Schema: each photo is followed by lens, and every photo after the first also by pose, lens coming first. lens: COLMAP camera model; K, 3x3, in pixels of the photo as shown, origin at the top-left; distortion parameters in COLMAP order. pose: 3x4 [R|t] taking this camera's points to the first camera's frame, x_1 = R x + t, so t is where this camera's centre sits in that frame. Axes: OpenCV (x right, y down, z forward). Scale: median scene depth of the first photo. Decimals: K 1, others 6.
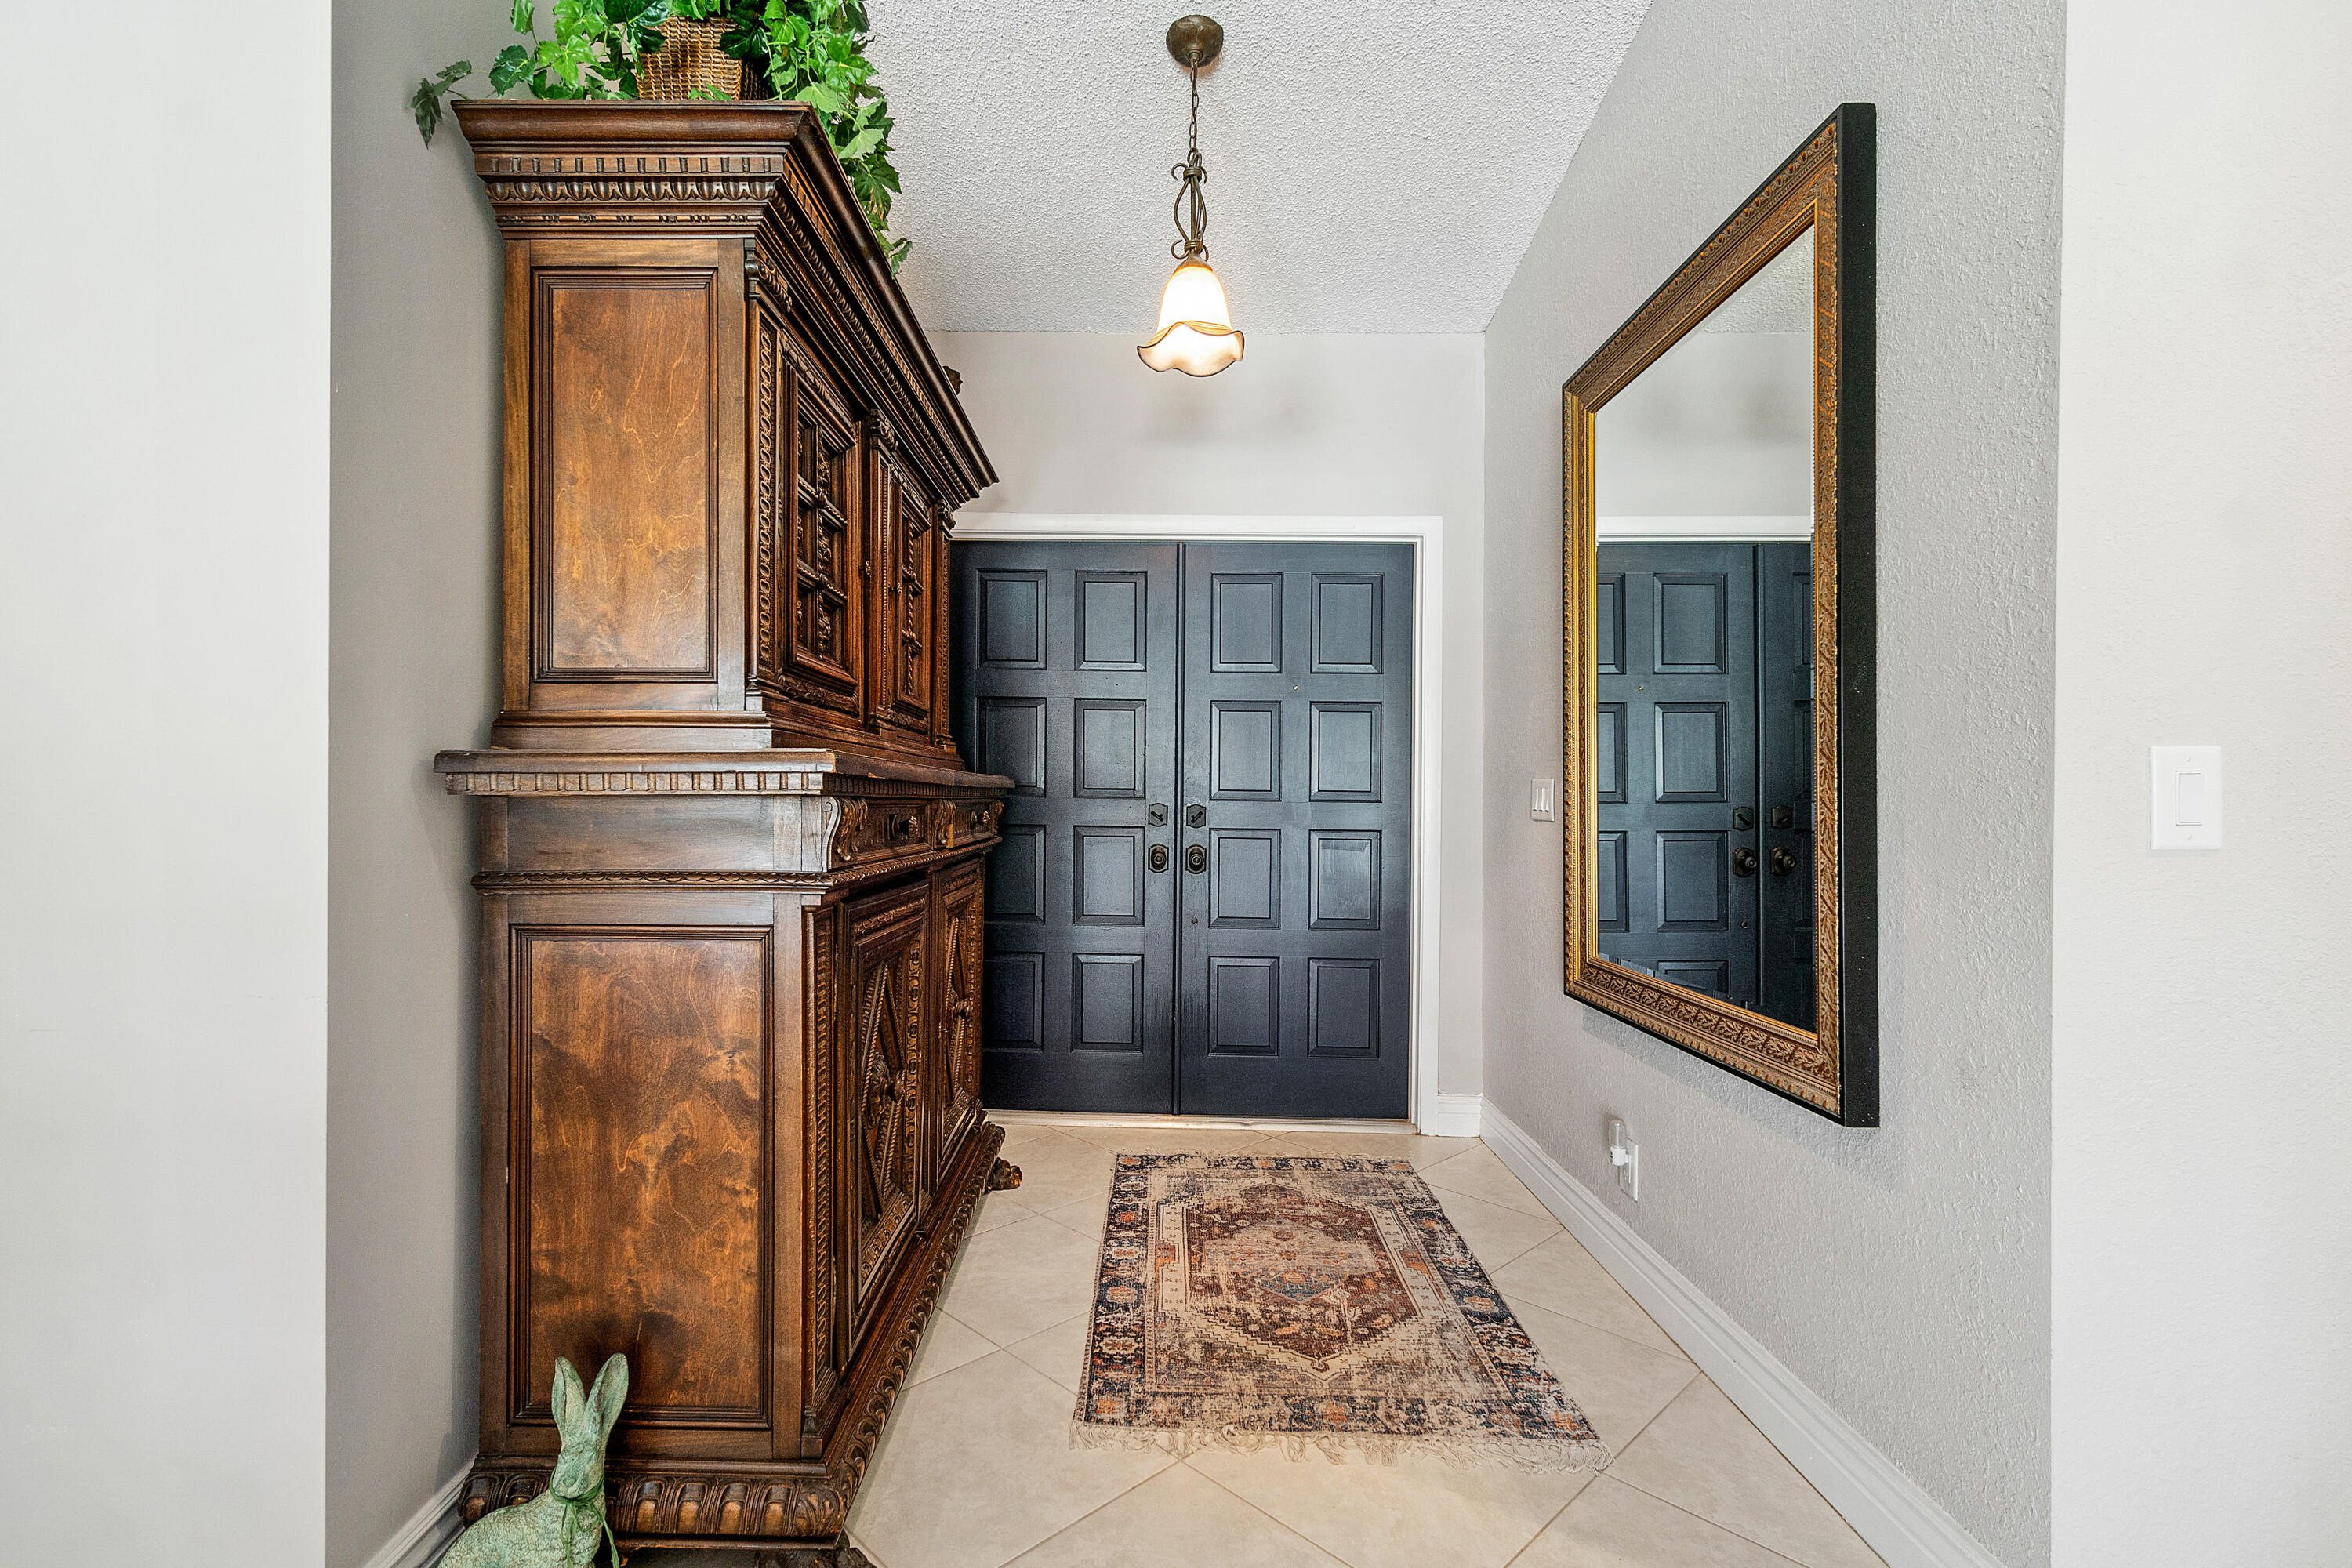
lens RADIAL K [[1059.2, 0, 1160.5], [0, 1059.2, 793.2], [0, 0, 1]] dist [0.003336, -0.001231]
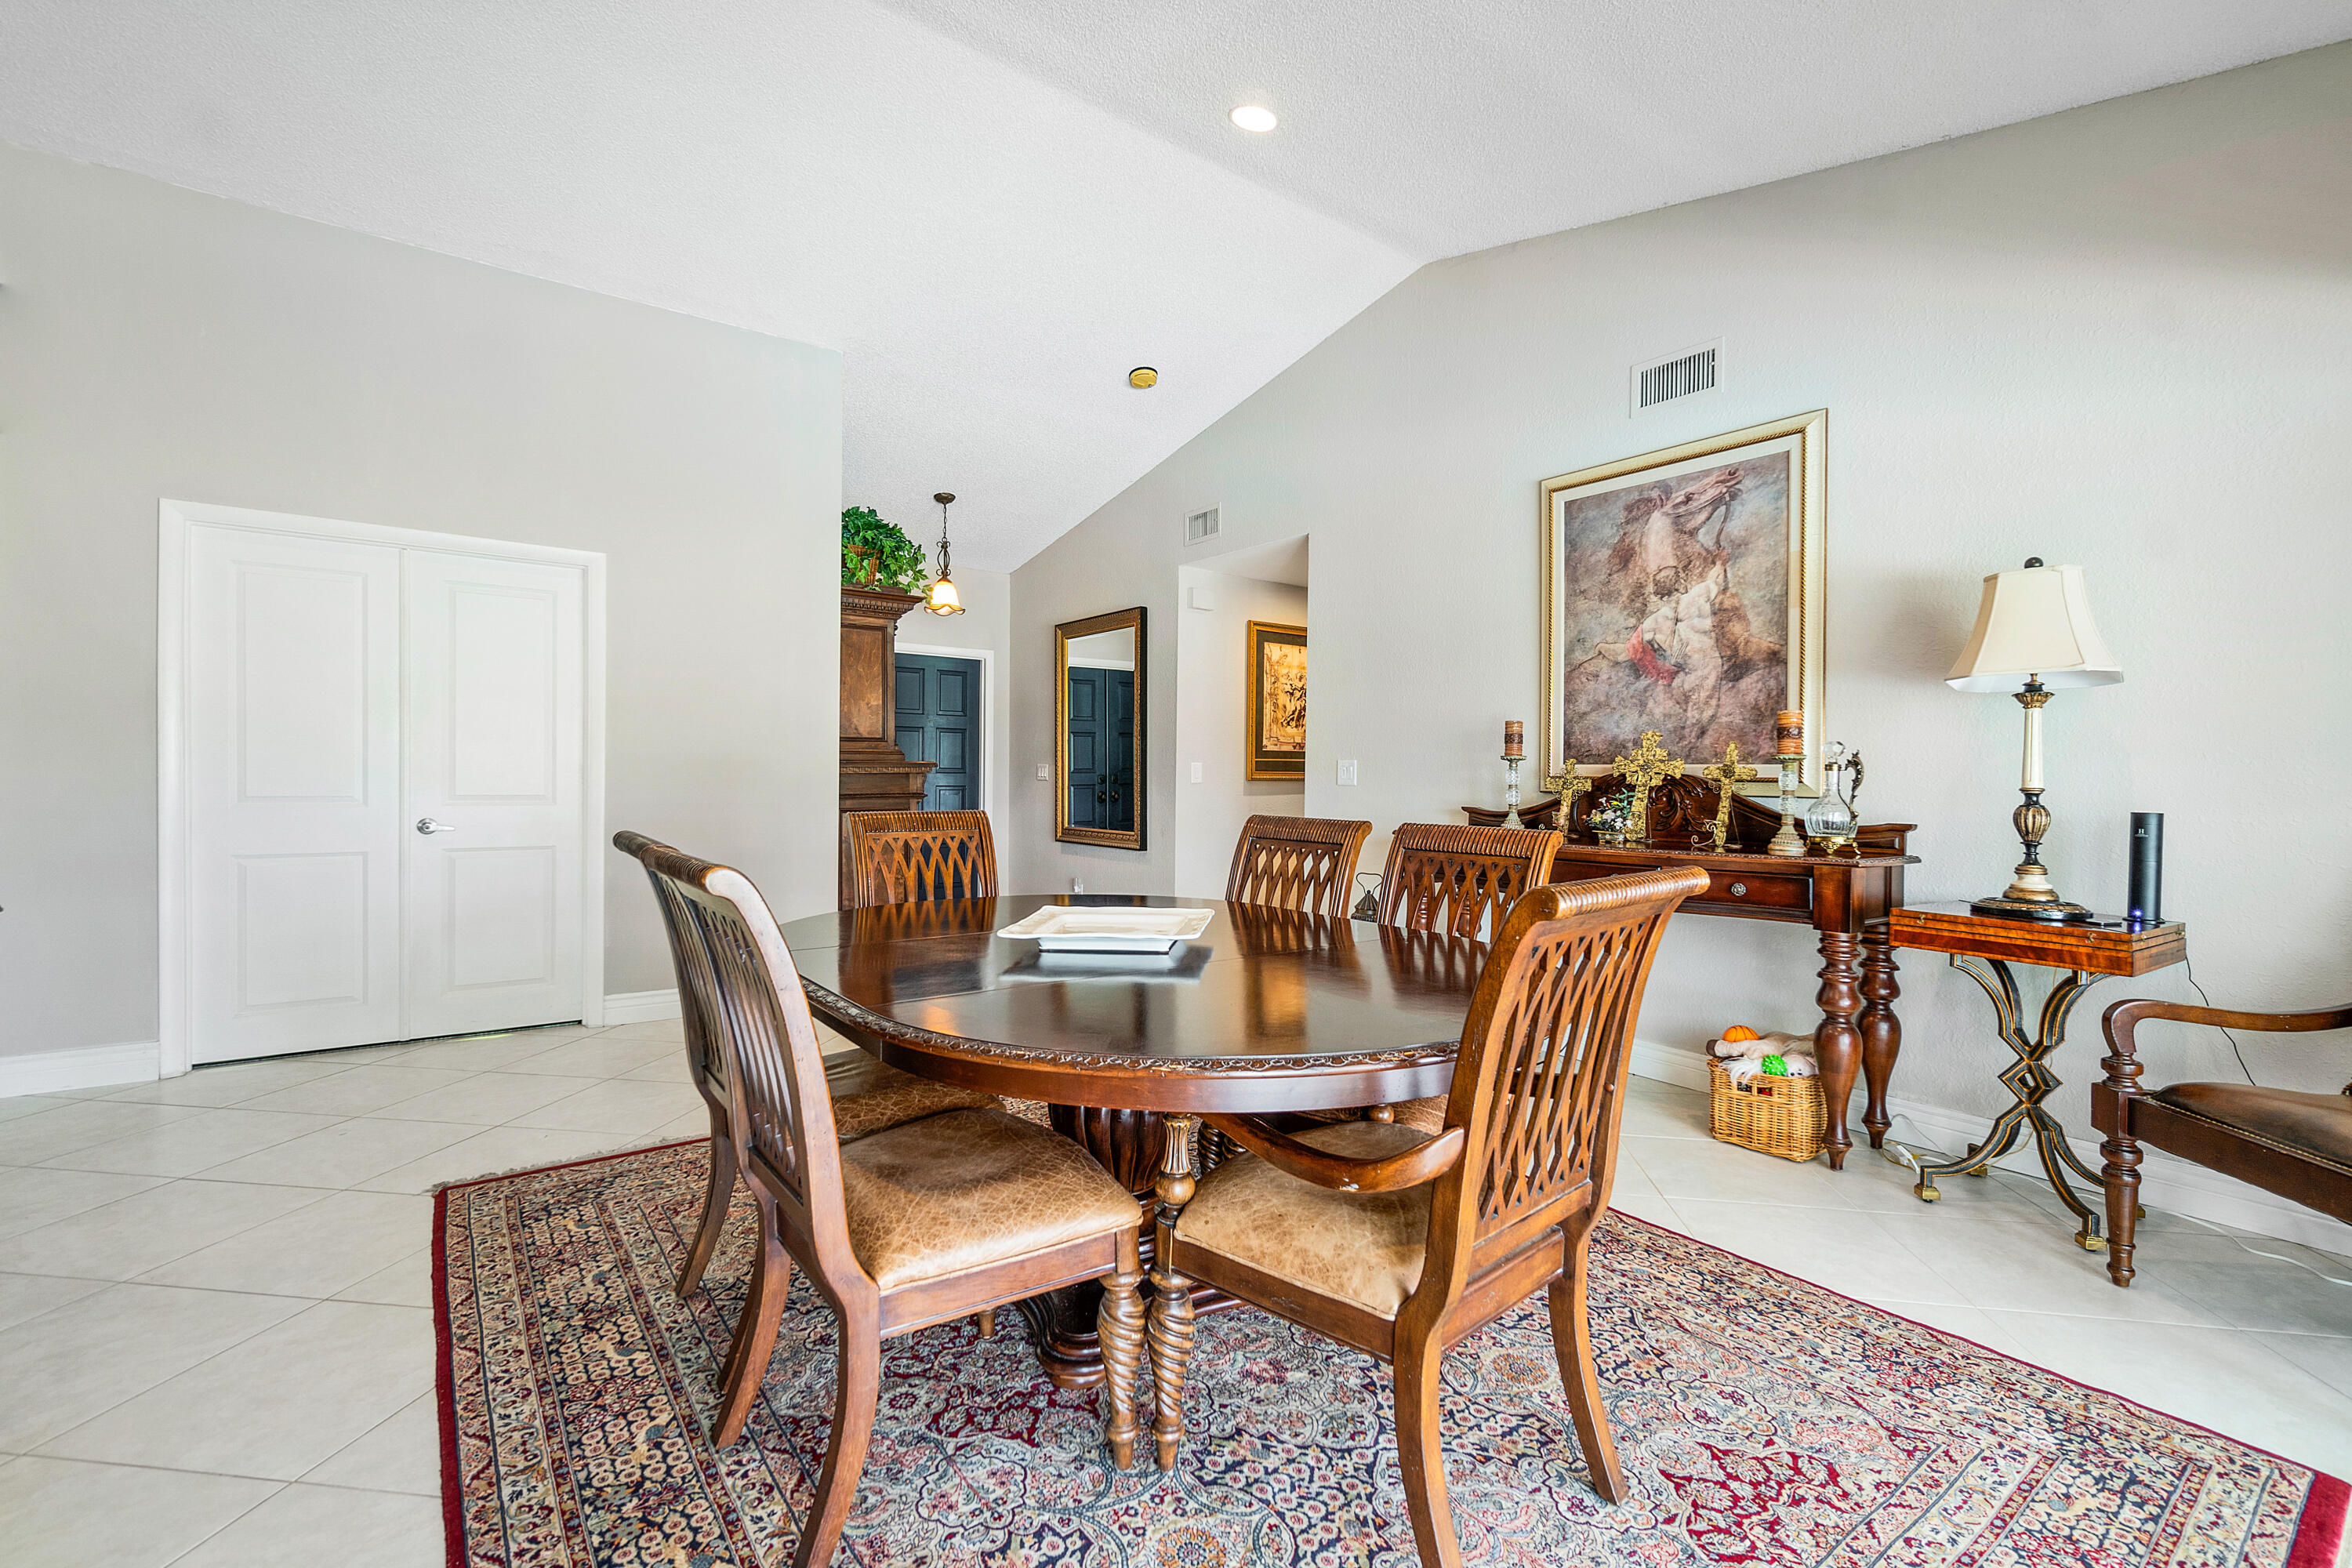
lens RADIAL K [[1059.2, 0, 1184.3], [0, 1059.2, 780.5], [0, 0, 1]] dist [0.003336, -0.001231]
pose [[0.804720, -0.002926, 0.593647, -1.059144], [-0.006937, 0.999873, 0.014331, -0.015267], [-0.593614, -0.015651, 0.804598, -1.537747]]
